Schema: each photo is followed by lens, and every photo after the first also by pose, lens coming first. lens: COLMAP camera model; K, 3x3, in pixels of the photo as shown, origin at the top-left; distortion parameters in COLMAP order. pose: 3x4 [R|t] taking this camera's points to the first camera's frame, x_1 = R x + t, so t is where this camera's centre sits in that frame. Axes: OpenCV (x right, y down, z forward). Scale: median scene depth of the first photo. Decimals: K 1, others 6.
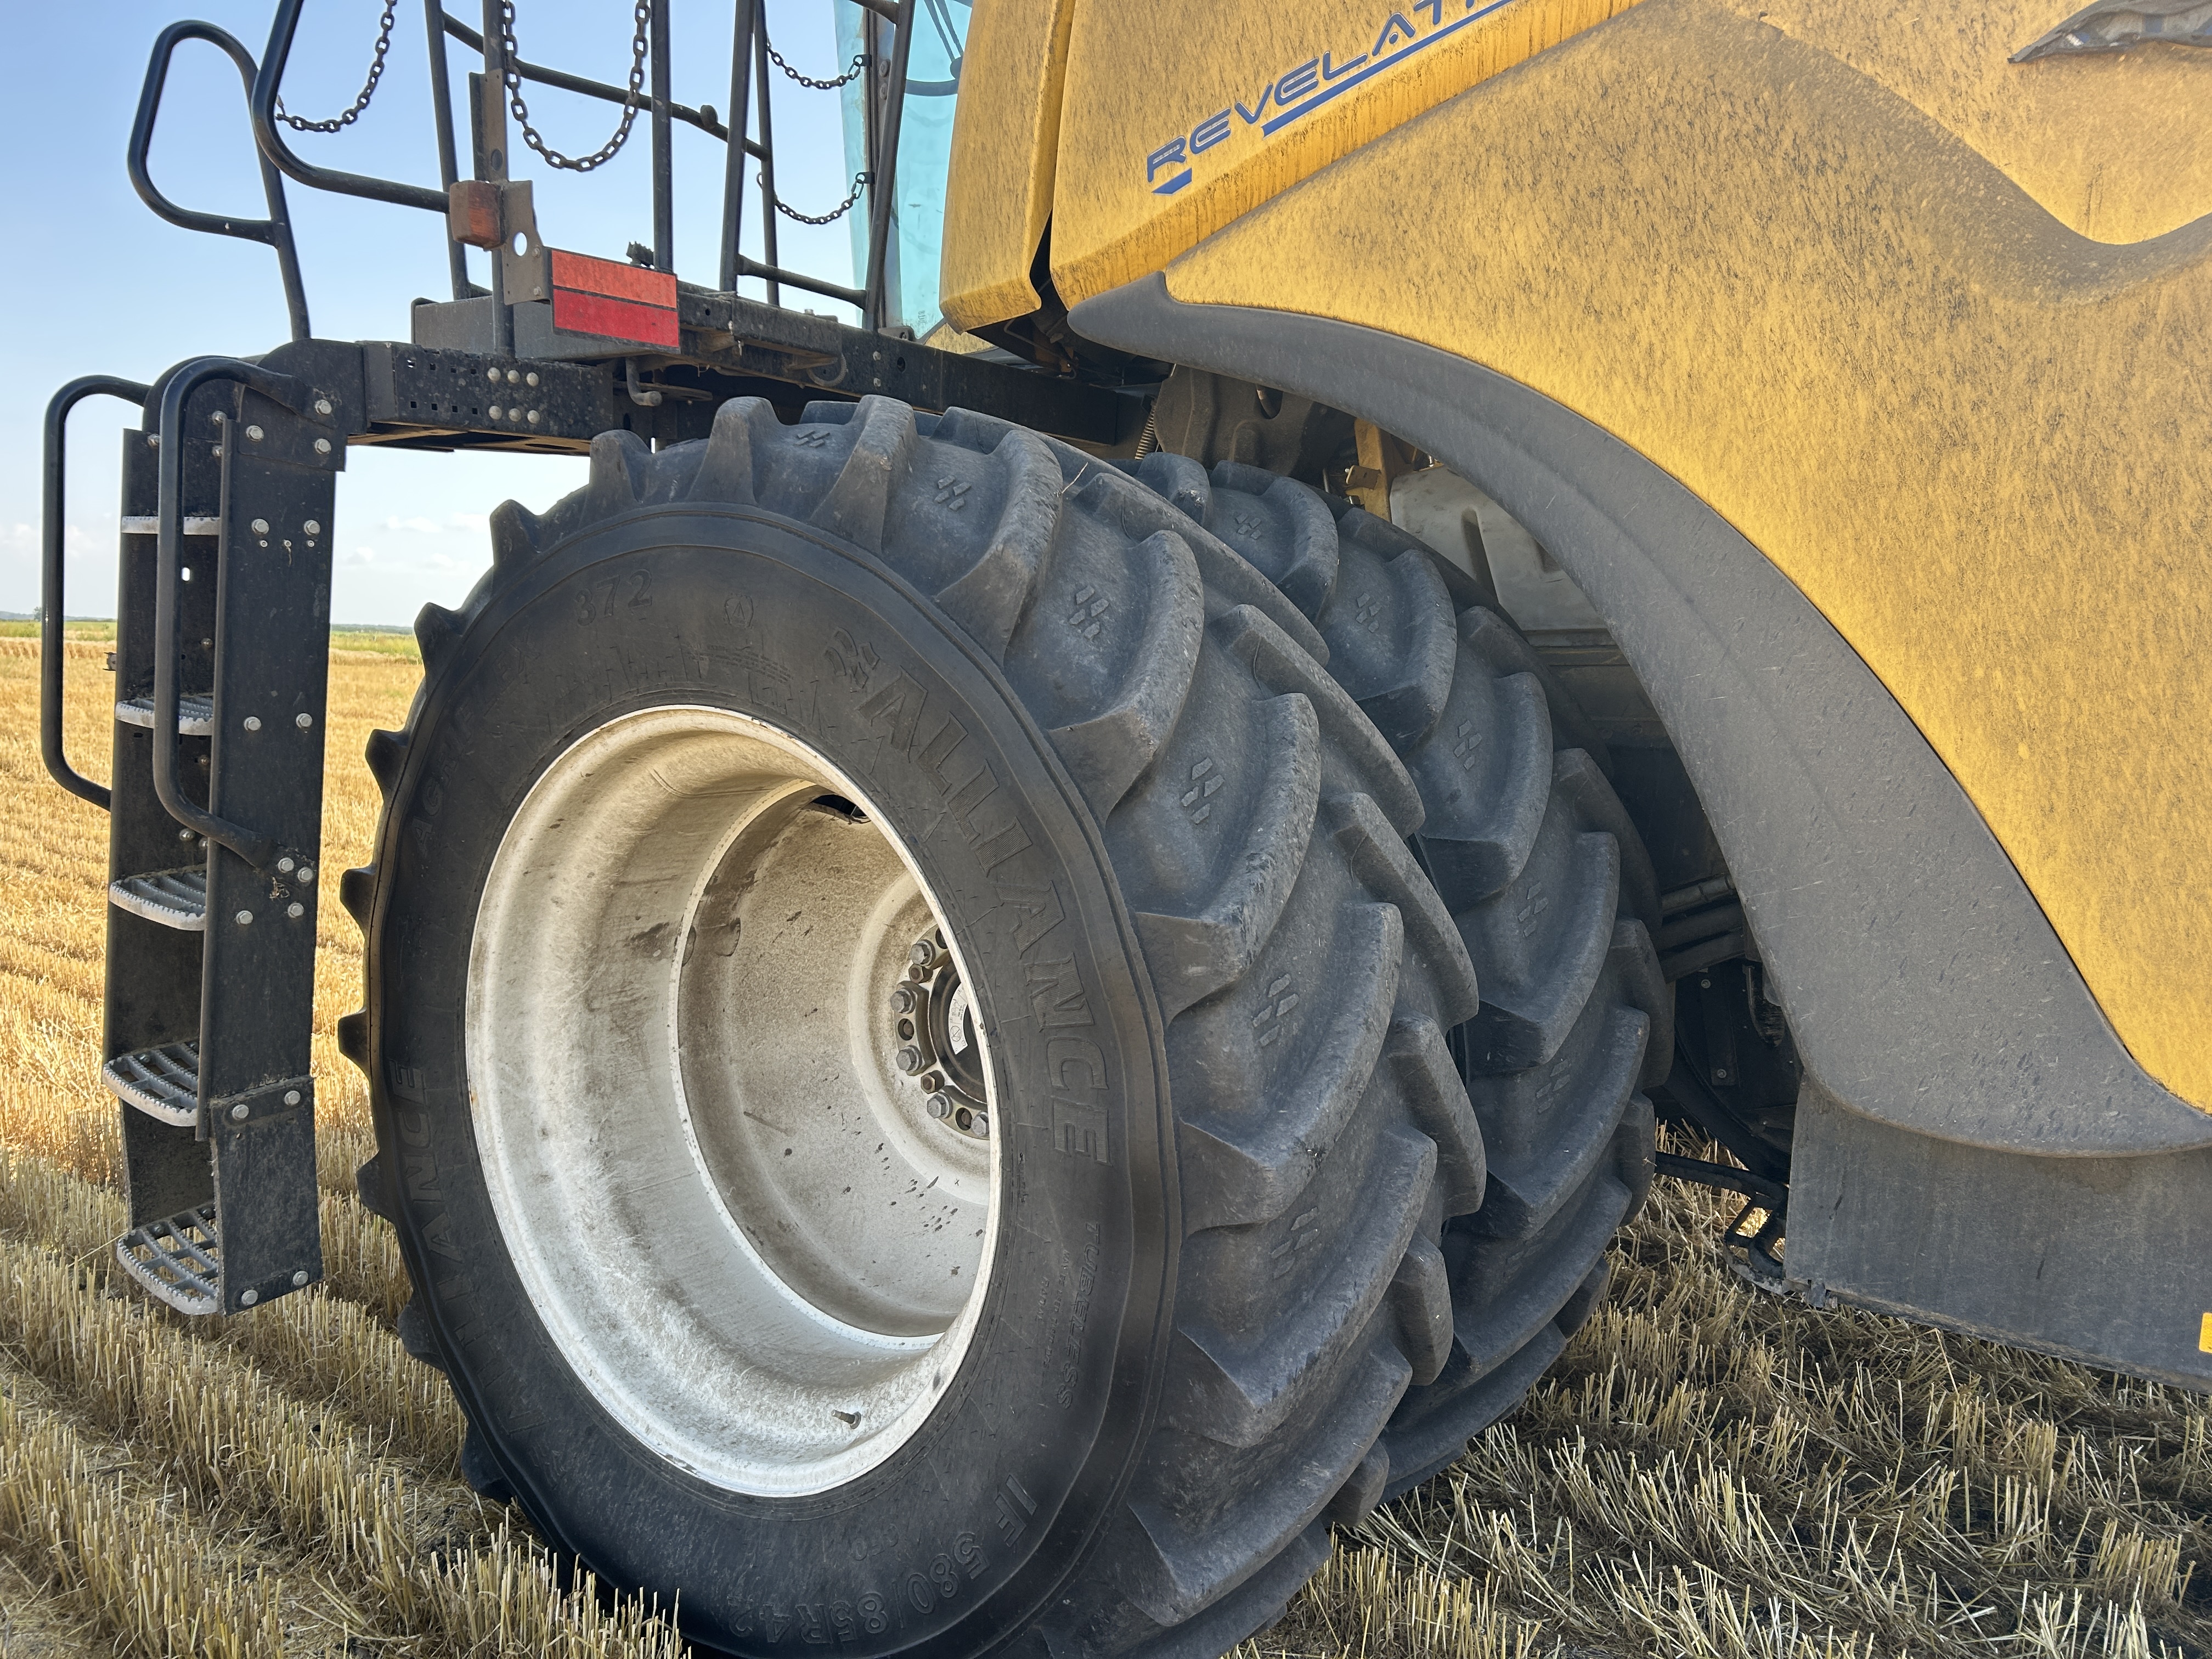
lens RADIAL K [[1688.0, 0, 1106.0], [0, 1688.0, 829.5], [0, 0, 1]] dist [0.008478, 0.001011]
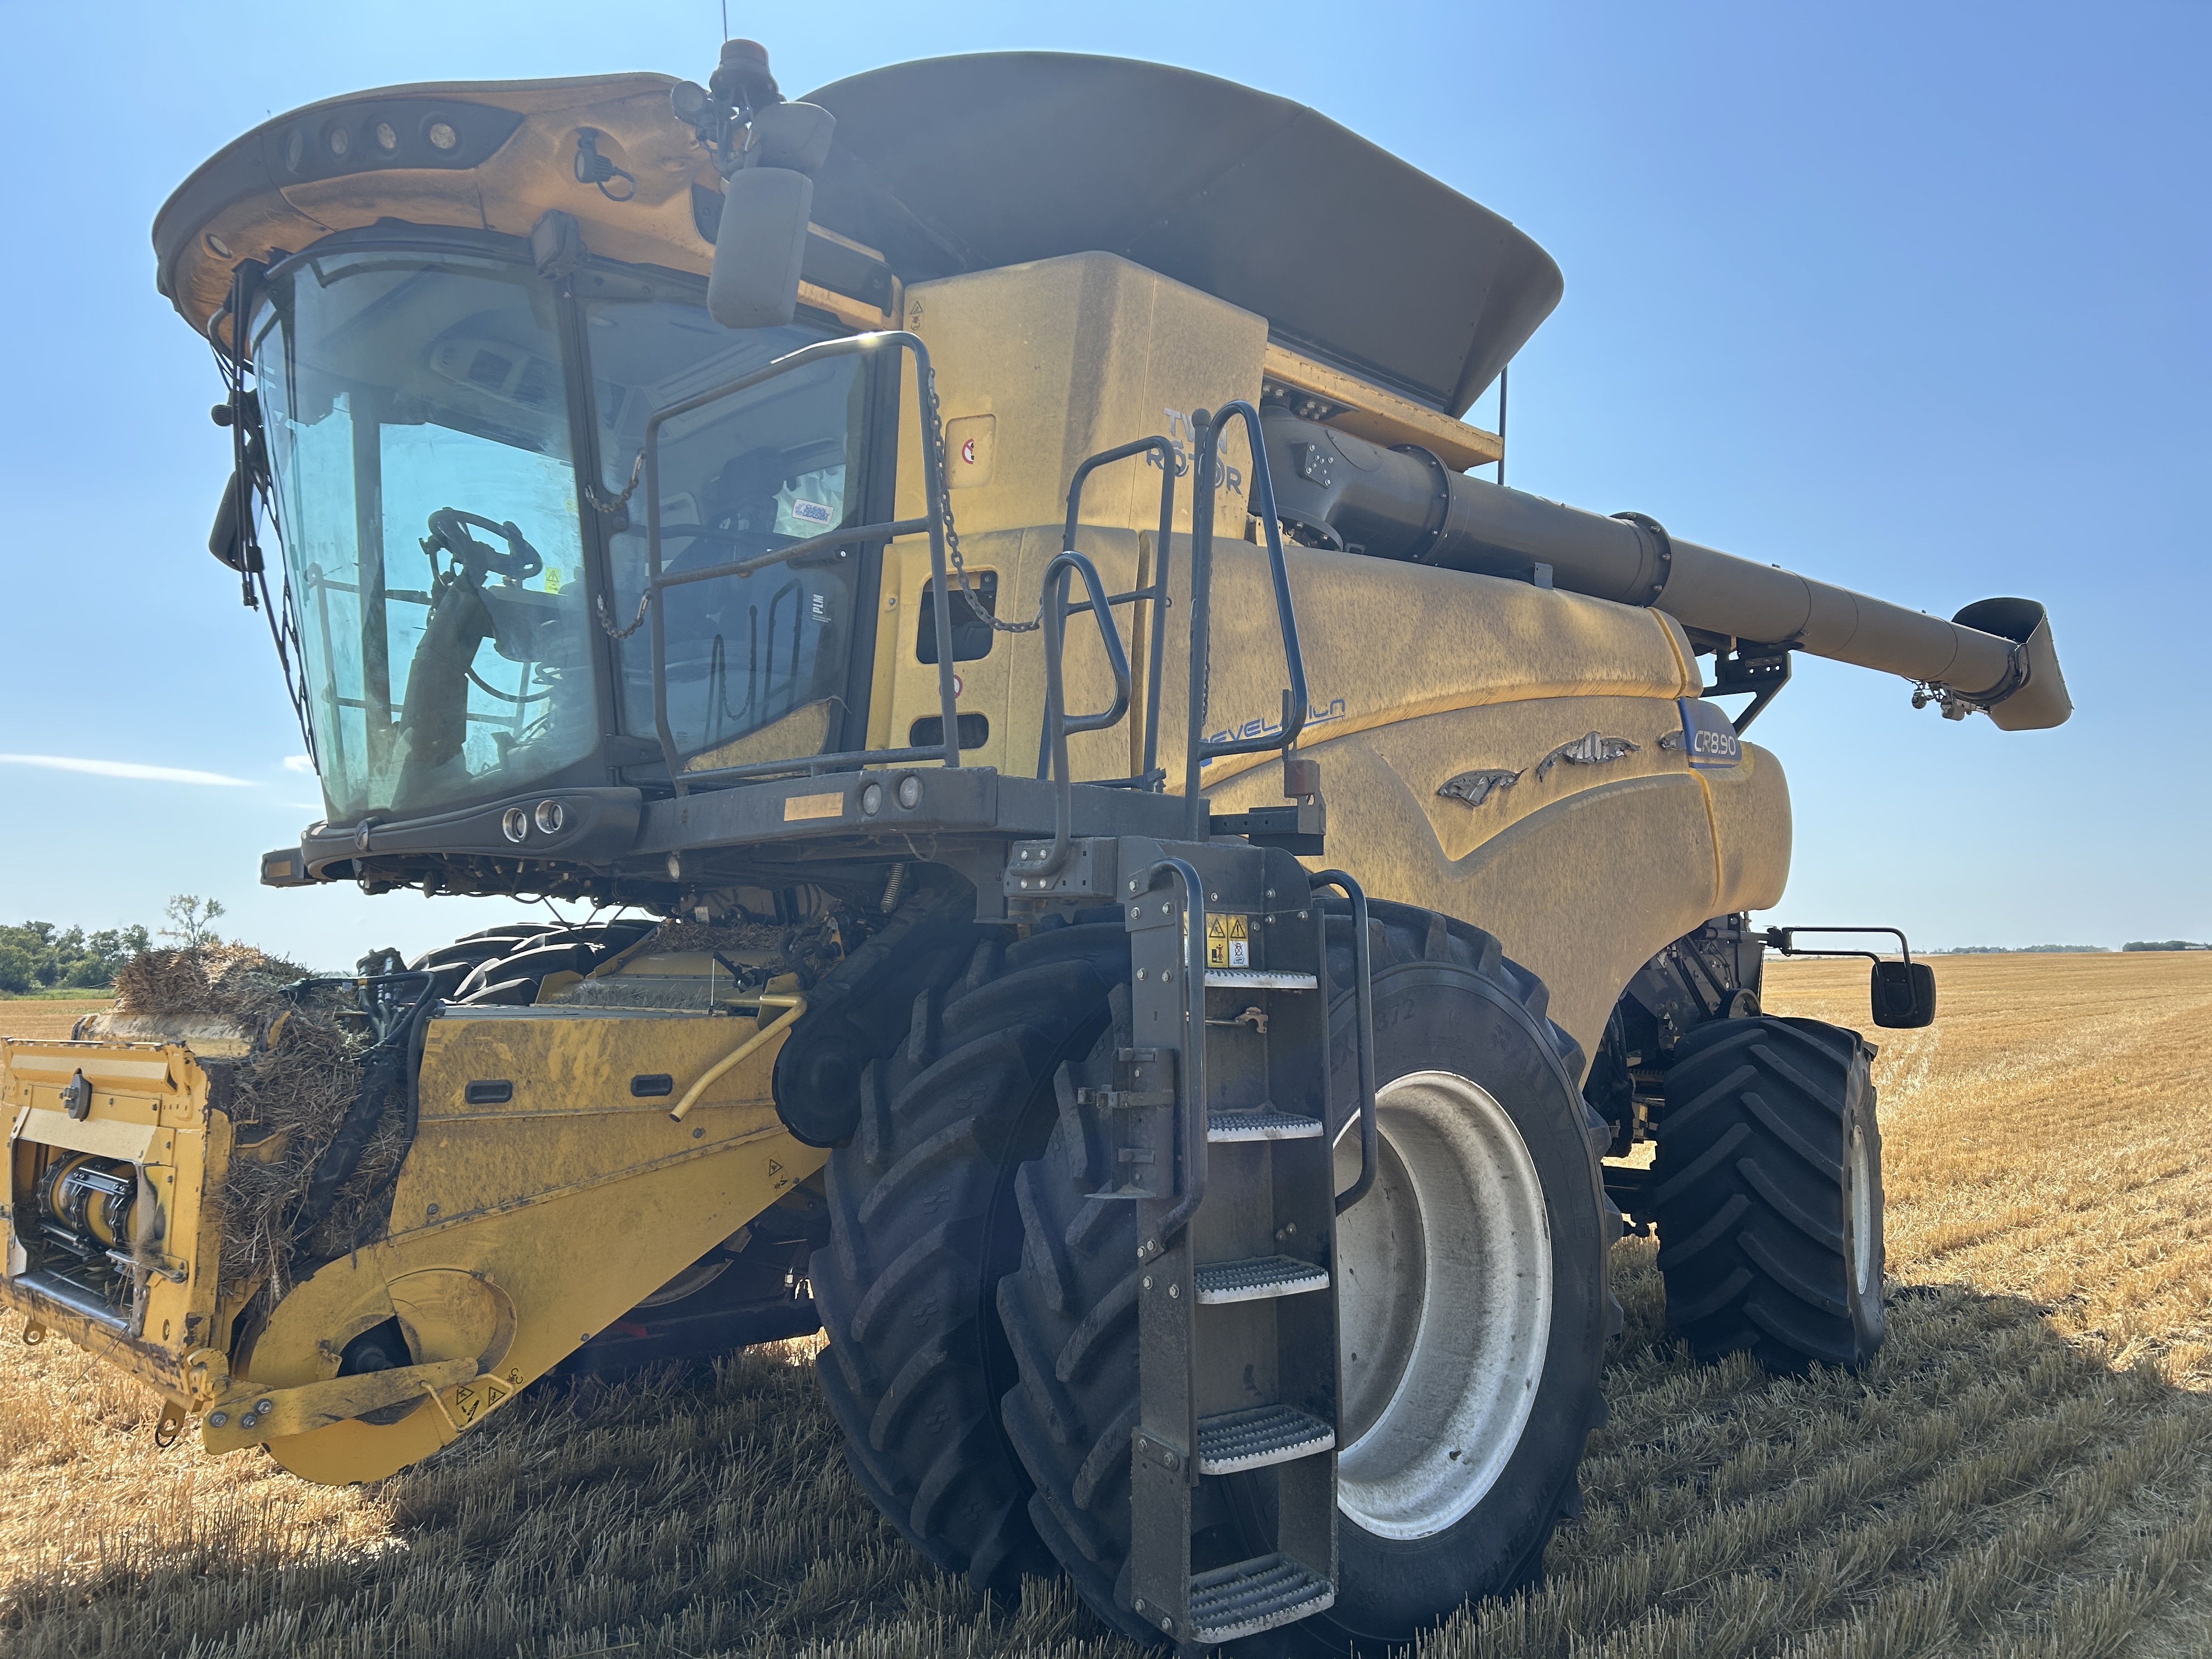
lens RADIAL K [[1637.8, 0, 1114.2], [0, 1637.8, 833.2], [0, 0, 1]] dist [0.050601, -0.062776]
pose [[0.170725, 0.046454, 0.984223, -2.087146], [0.117116, 0.990850, -0.067082, -0.248409], [-0.978334, 0.126721, 0.163722, 1.008633]]
